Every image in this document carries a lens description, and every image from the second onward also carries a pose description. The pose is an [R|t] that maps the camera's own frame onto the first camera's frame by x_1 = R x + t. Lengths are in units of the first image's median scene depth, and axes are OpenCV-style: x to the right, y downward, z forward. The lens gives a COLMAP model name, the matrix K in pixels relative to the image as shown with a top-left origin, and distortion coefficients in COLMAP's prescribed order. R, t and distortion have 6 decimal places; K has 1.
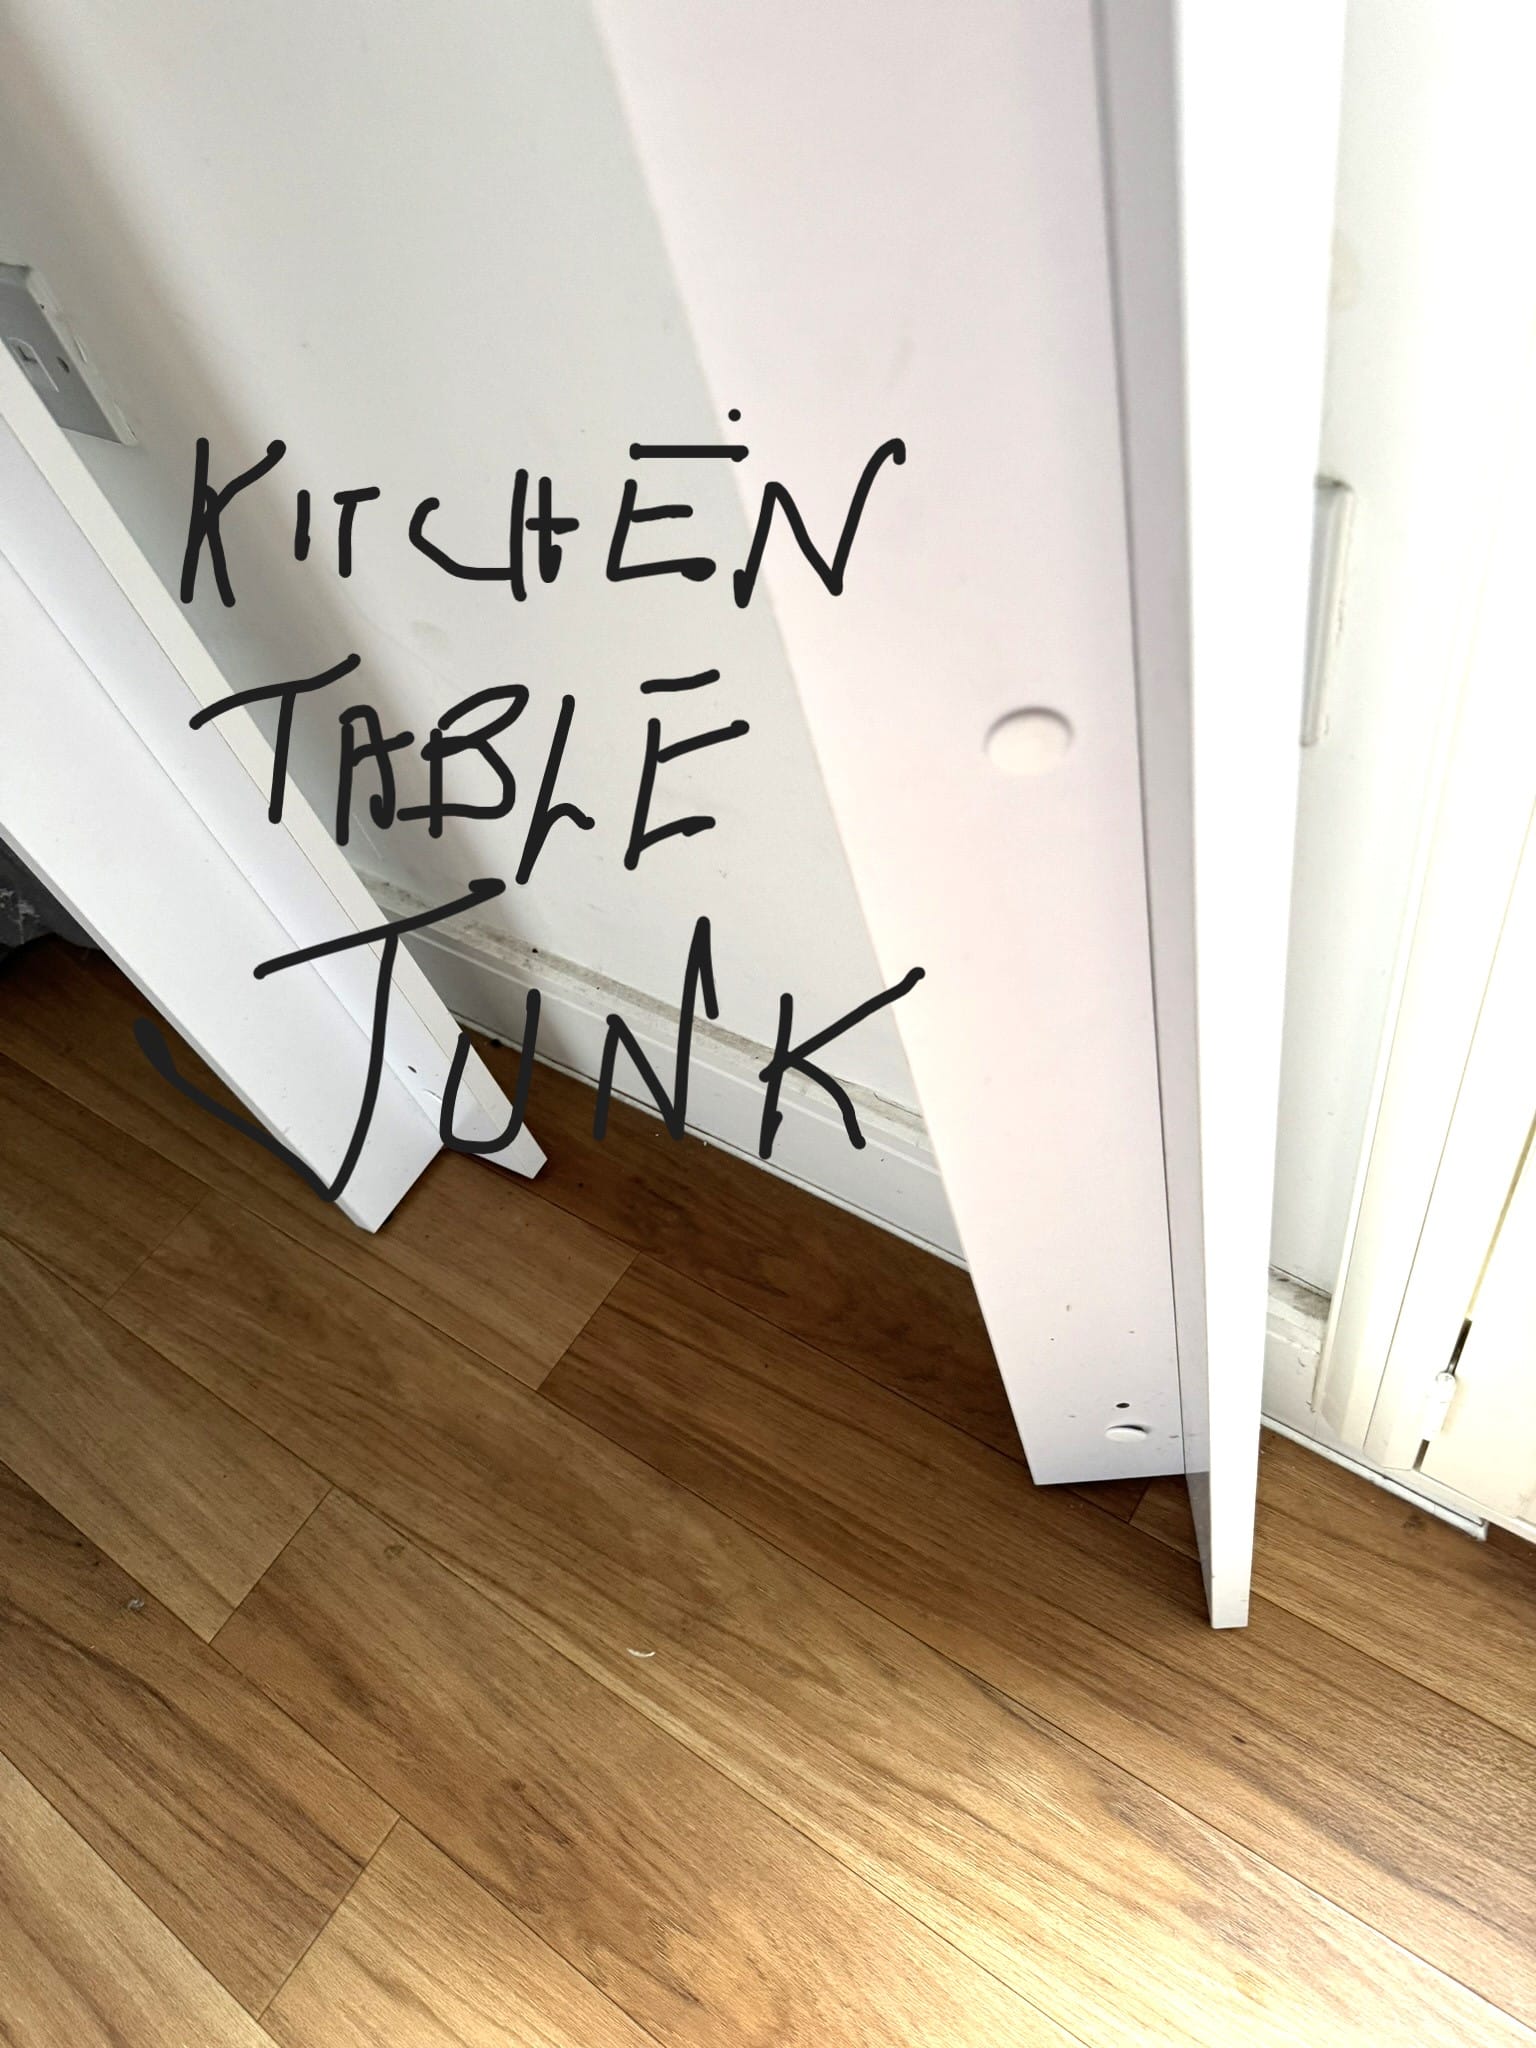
lens RADIAL K [[1462.5, 0, 751.8], [0, 1462.5, 1030.7], [0, 0, 1]] dist [-0.014618, 0.007241]
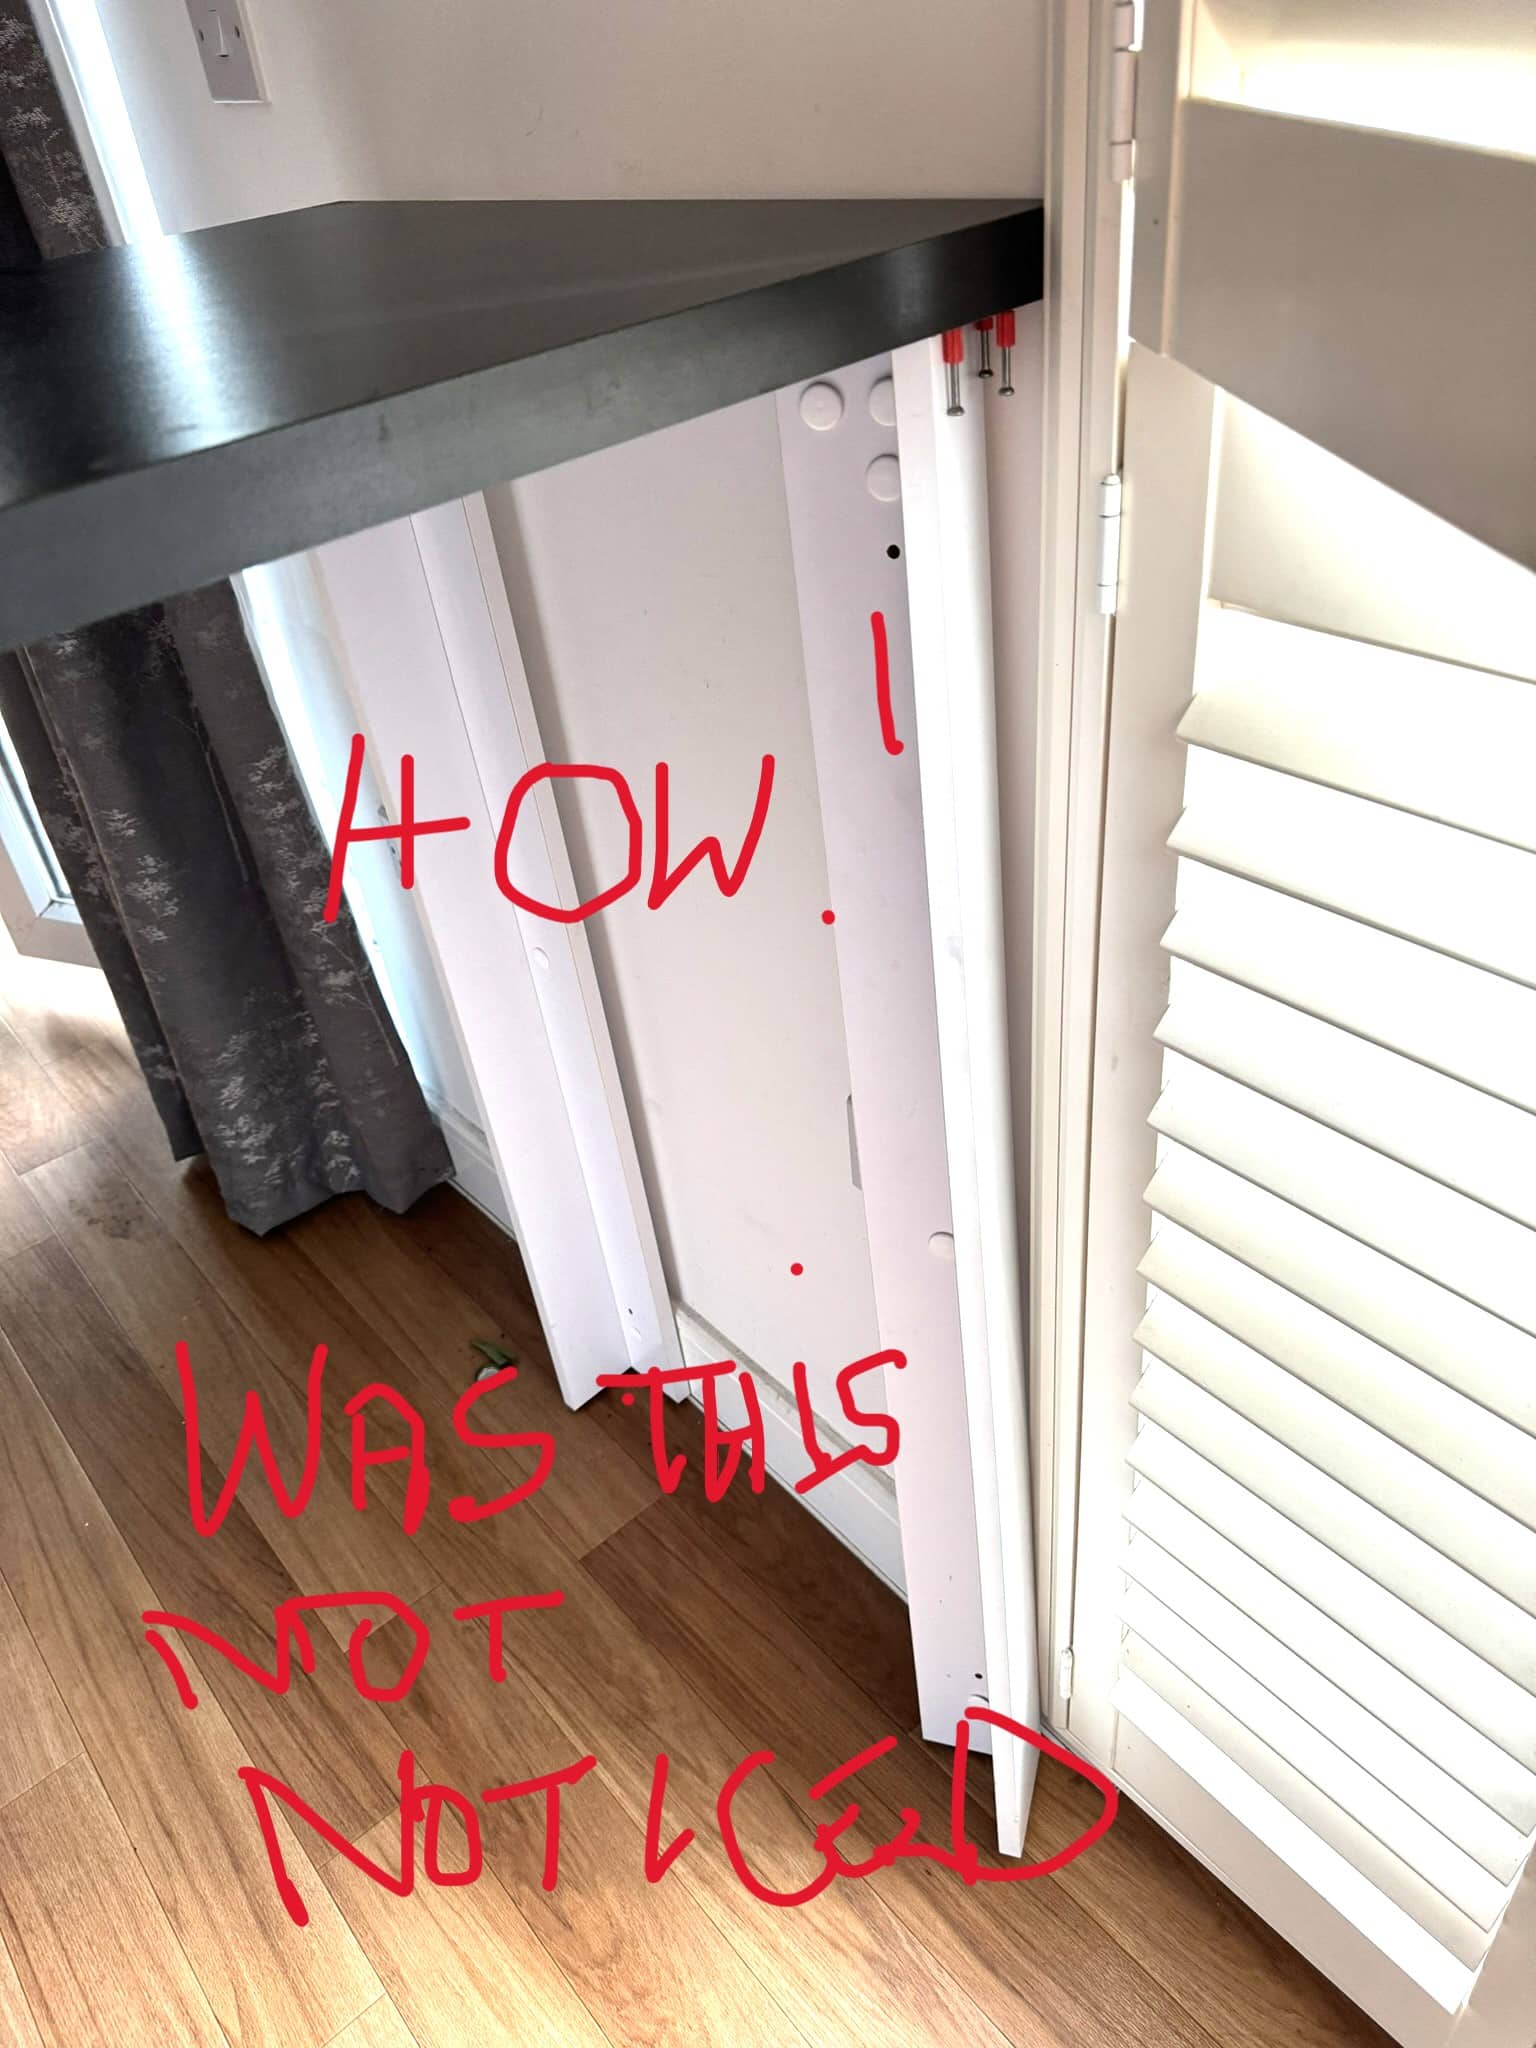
lens RADIAL K [[1462.5, 0, 768.6], [0, 1462.5, 1034.1], [0, 0, 1]] dist [-0.014618, 0.007241]
pose [[0.962511, 0.243072, -0.120373, 0.119940], [-0.265012, 0.937308, -0.226326, 0.018350], [0.057813, 0.249741, 0.966585, -0.778227]]
